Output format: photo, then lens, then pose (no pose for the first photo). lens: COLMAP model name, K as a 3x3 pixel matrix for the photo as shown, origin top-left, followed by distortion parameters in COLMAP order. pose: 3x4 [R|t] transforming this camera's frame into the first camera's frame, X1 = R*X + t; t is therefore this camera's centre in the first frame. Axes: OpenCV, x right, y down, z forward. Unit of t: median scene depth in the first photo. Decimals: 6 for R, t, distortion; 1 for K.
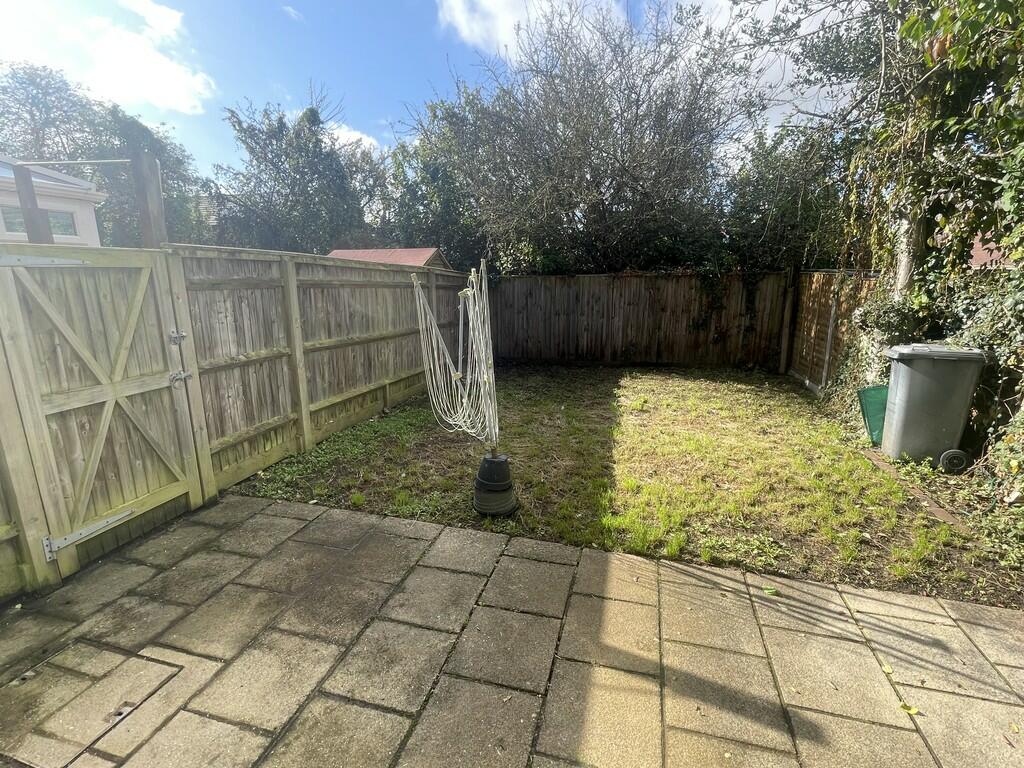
lens RADIAL K [[486.7, 0, 516.9], [0, 486.7, 377.5], [0, 0, 1]] dist [0.003751, -0.000100]
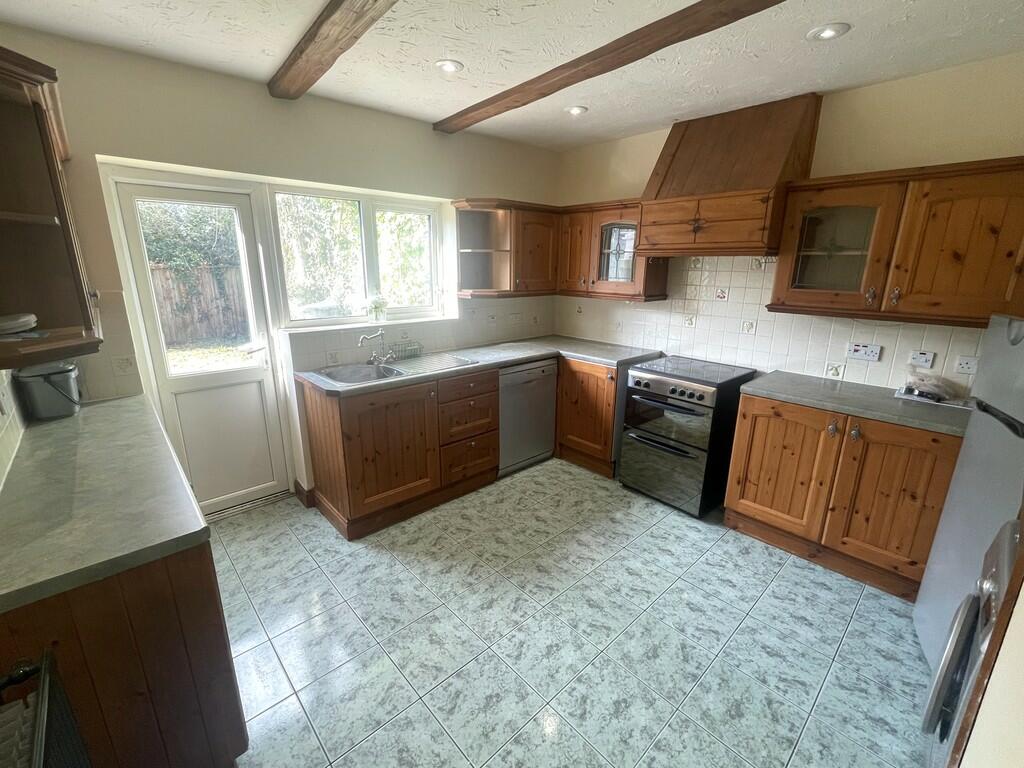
lens RADIAL K [[433.3, 0, 507.8], [0, 433.3, 382.4], [0, 0, 1]] dist [-0.001716, -0.000079]
pose [[0.535803, -0.212235, 0.817234, -0.330740], [0.172644, 0.974982, 0.140011, 0.168546], [-0.826504, 0.066072, 0.559040, -0.777905]]
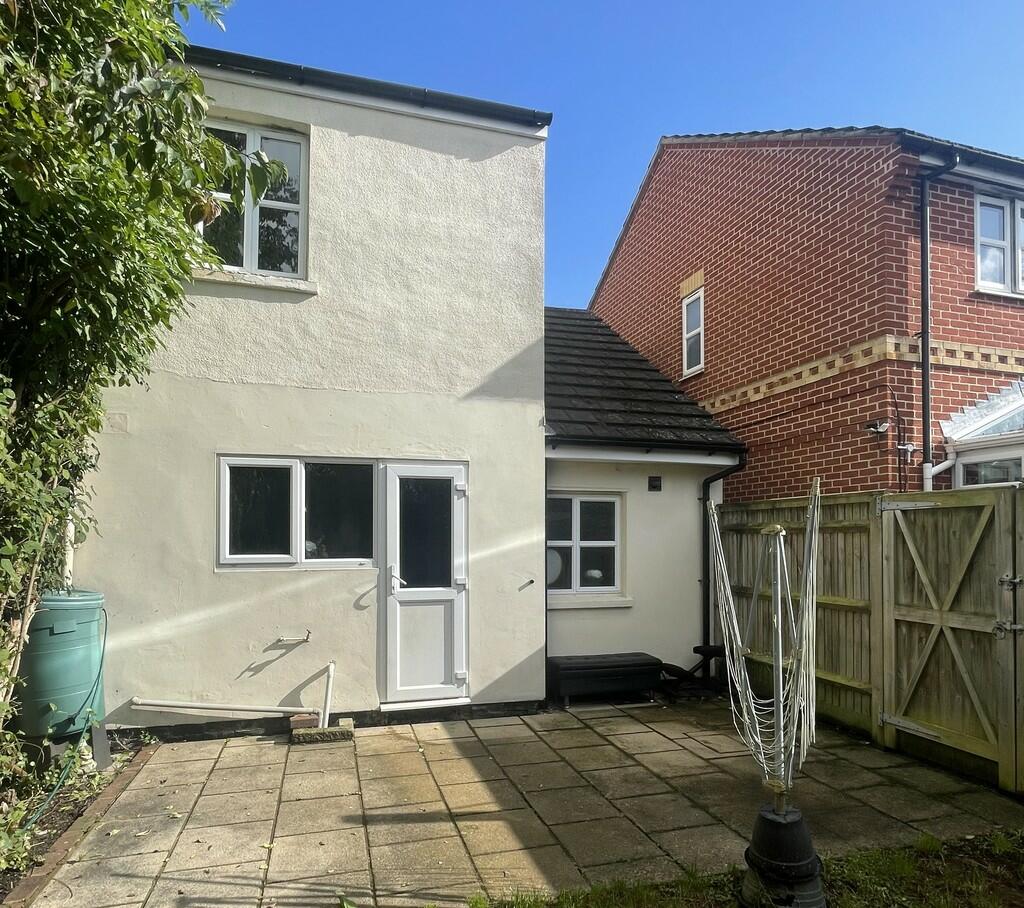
lens RADIAL K [[639.5, 0, 512.4], [0, 639.5, 456.2], [0, 0, 1]] dist [-0.006362, -0.002353]
pose [[-0.854550, -0.060036, -0.515887, 0.720328], [-0.107641, 0.992202, 0.062836, -0.302466], [0.508092, 0.109227, -0.854349, 1.600719]]
